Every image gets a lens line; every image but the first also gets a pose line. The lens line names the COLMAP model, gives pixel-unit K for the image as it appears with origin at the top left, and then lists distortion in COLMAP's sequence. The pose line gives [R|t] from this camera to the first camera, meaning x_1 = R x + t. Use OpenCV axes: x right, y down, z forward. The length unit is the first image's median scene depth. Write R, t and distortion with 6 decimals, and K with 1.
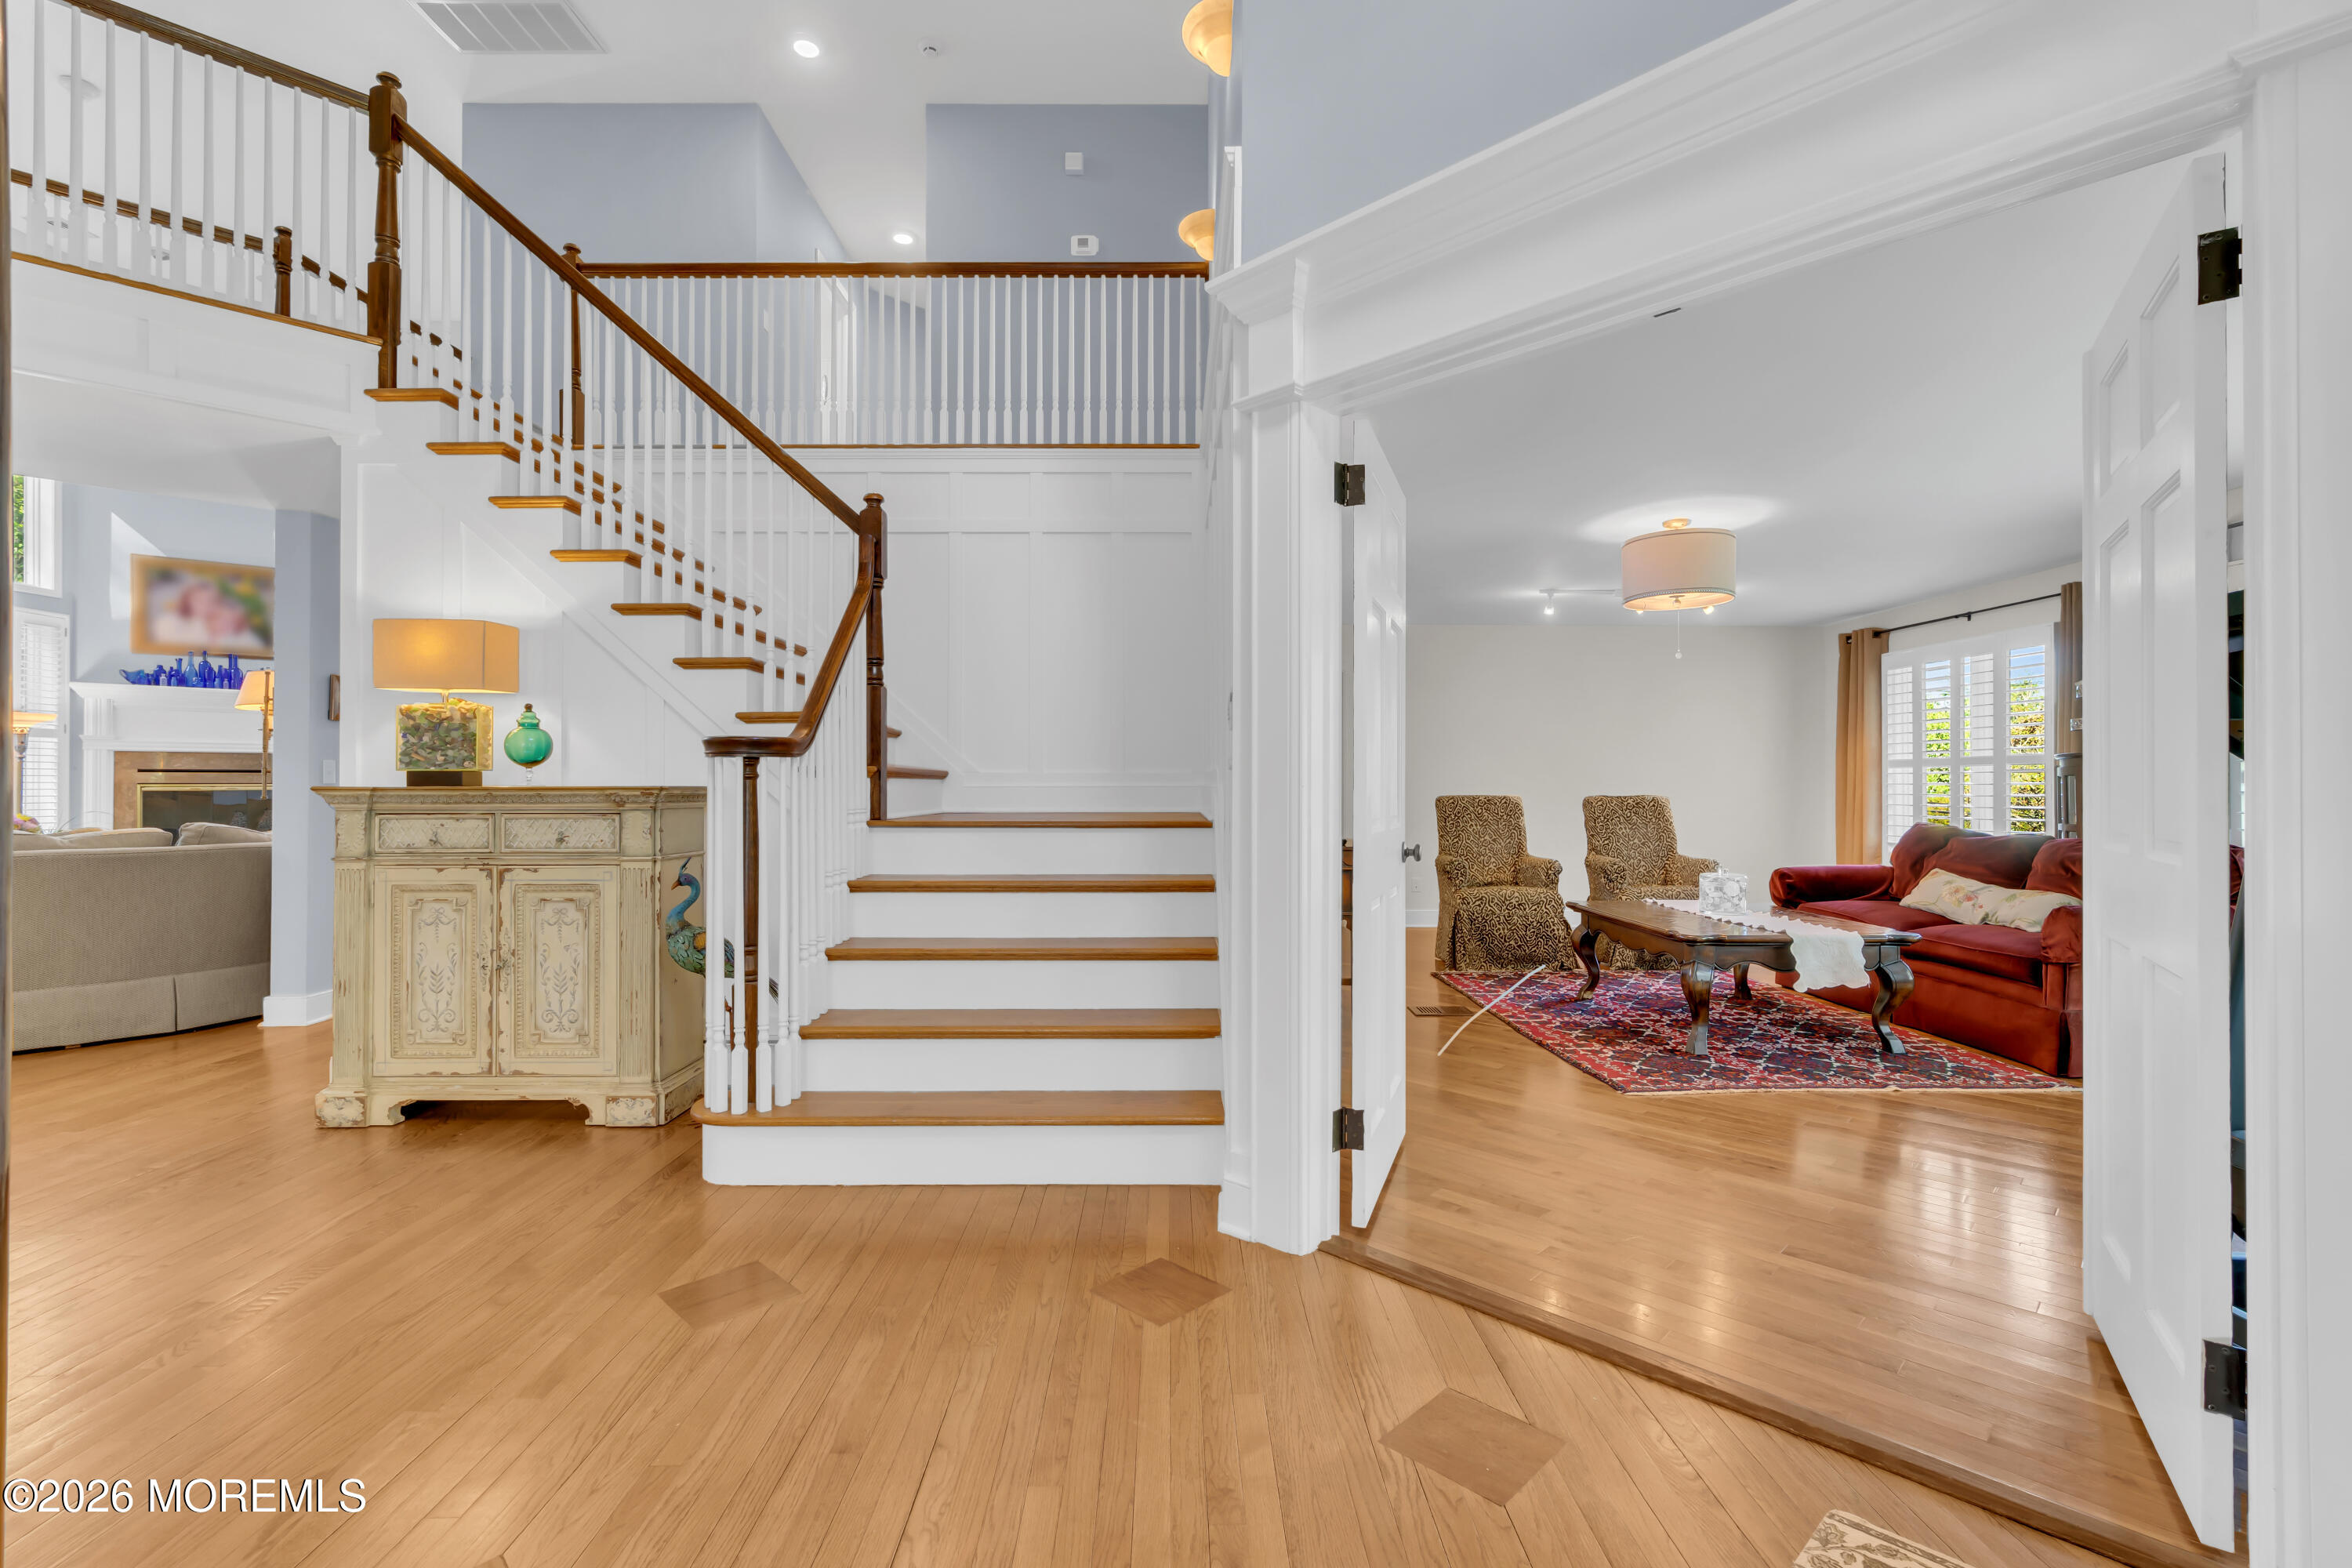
lens RADIAL K [[1044.1, 0, 1164.3], [0, 1044.1, 779.7], [0, 0, 1]] dist [0.004489, 0.000412]
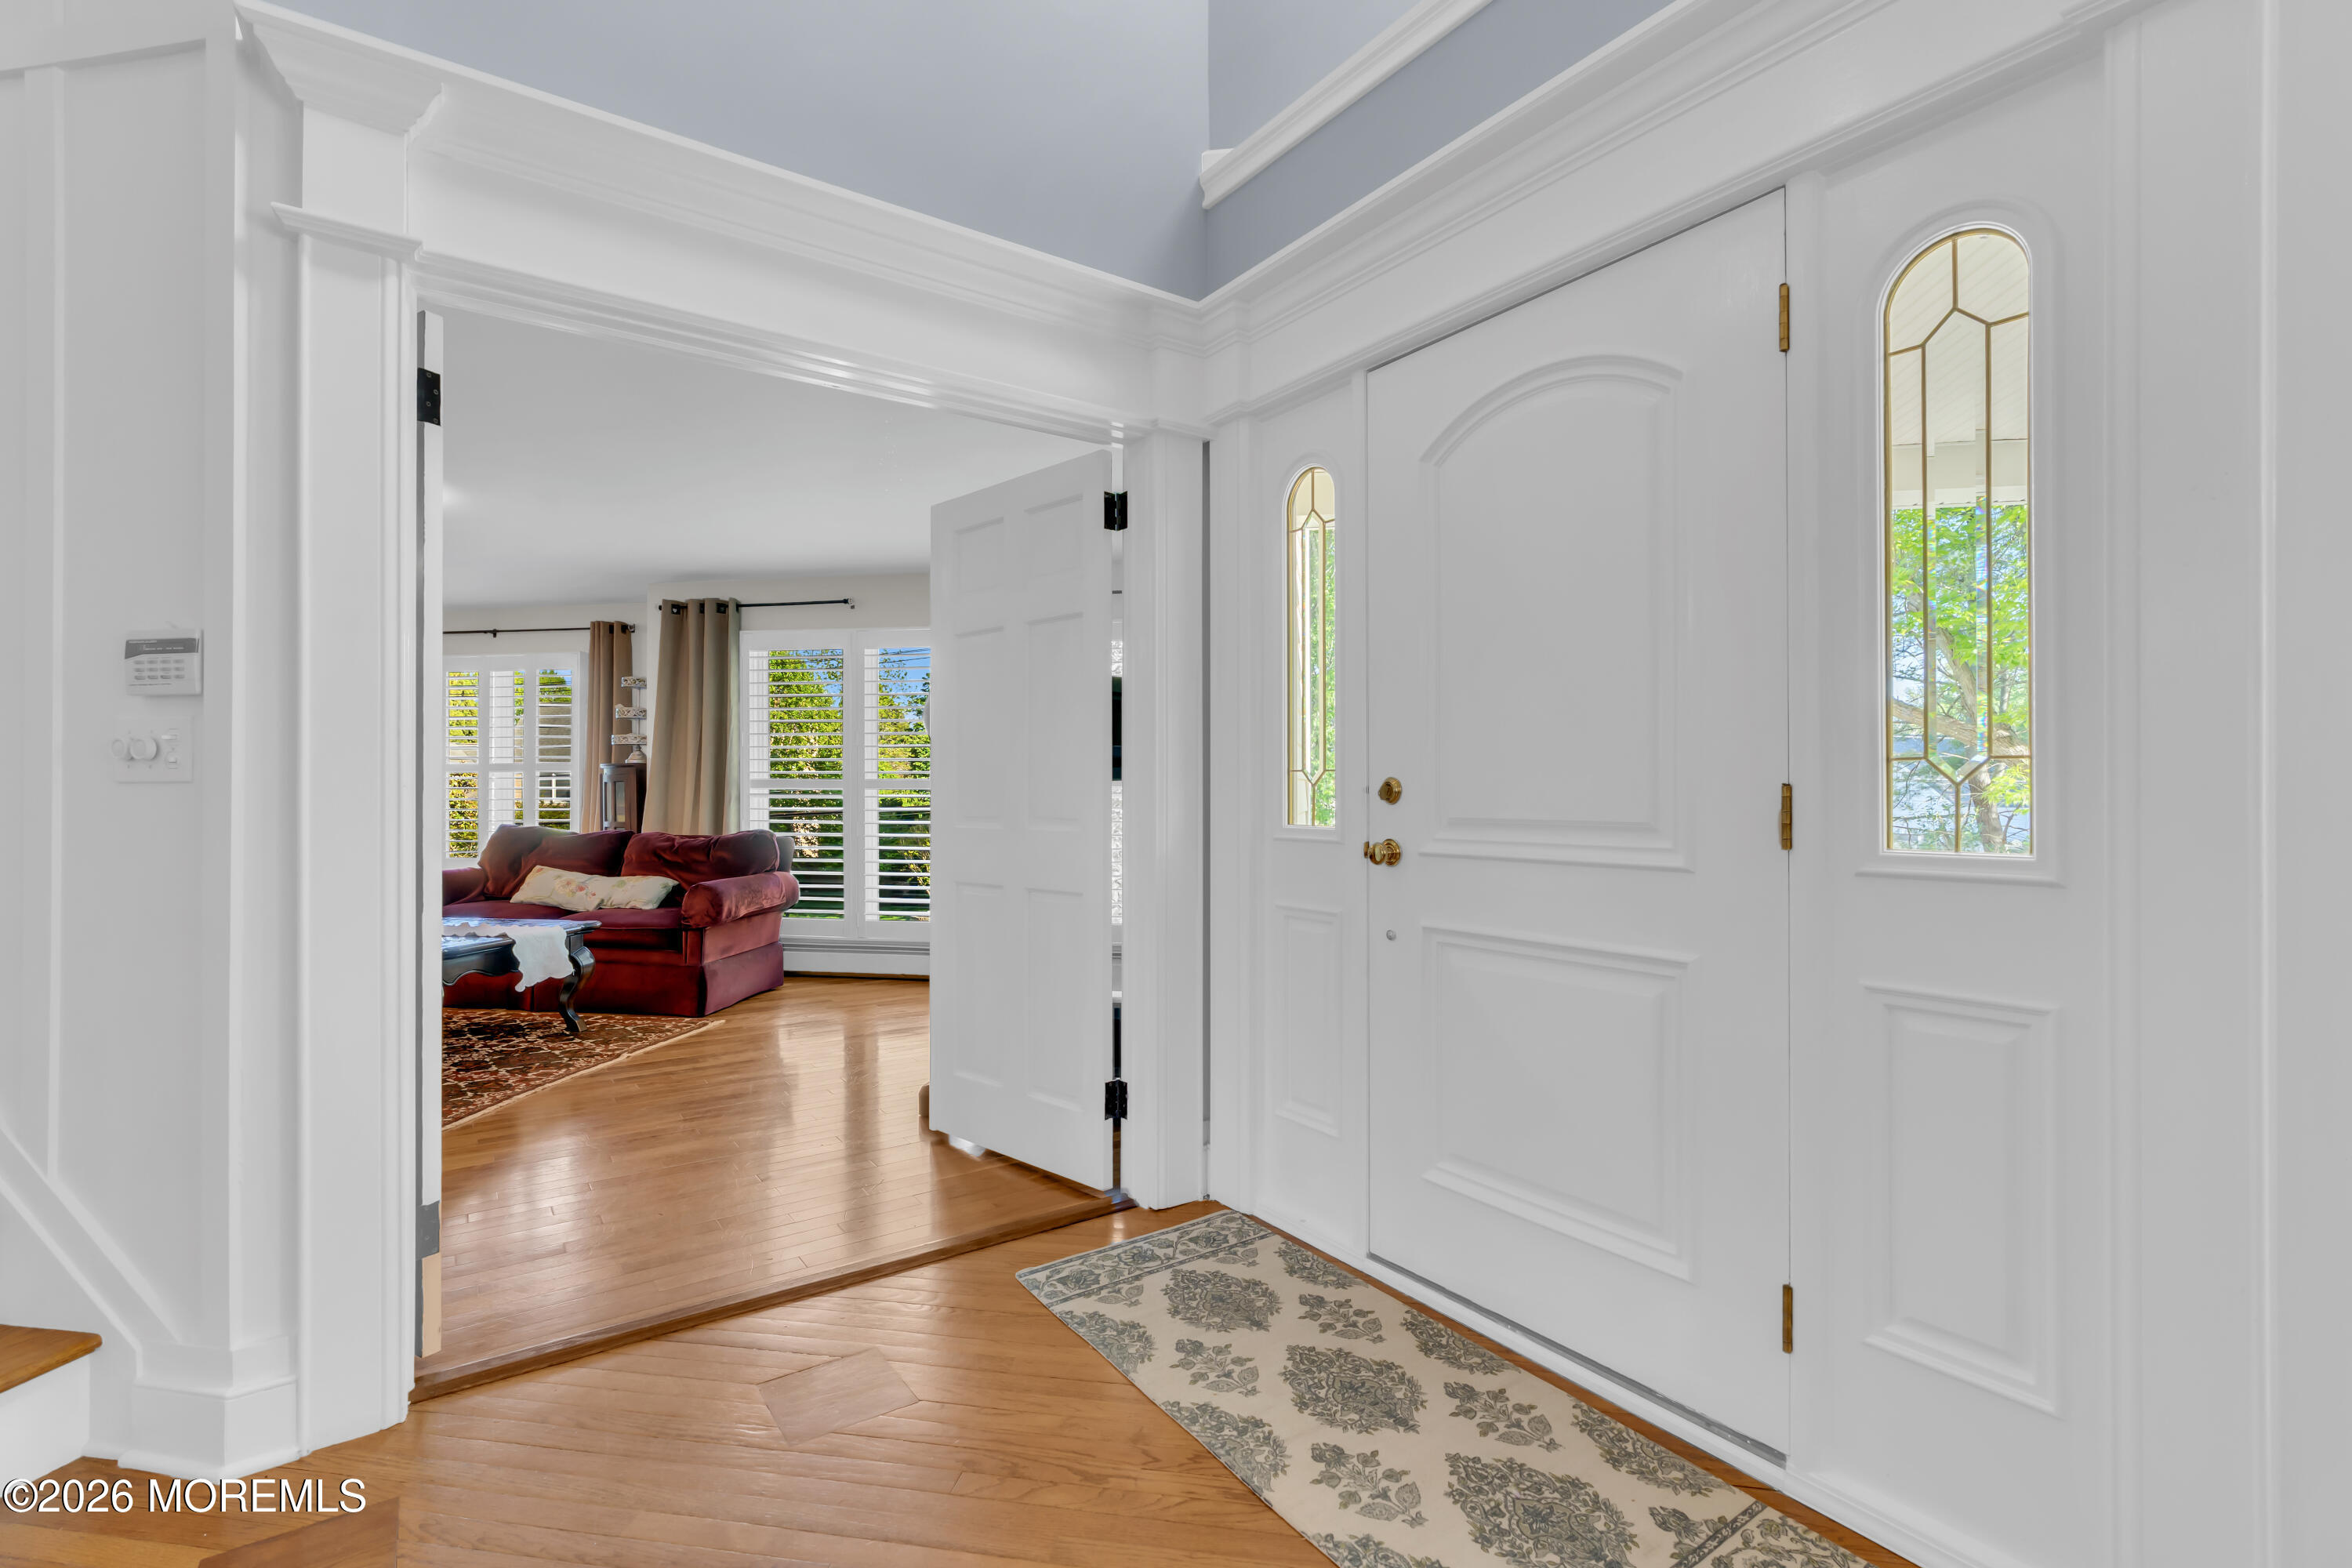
lens RADIAL K [[1063.6, 0, 1176.0], [0, 1063.6, 784.0], [0, 0, 1]] dist [-0.014071, 0.009541]
pose [[0.169074, 0.004377, 0.985594, -0.300138], [-0.001276, 0.999990, -0.004222, 0.004447], [-0.985602, -0.000543, 0.169078, 0.196926]]
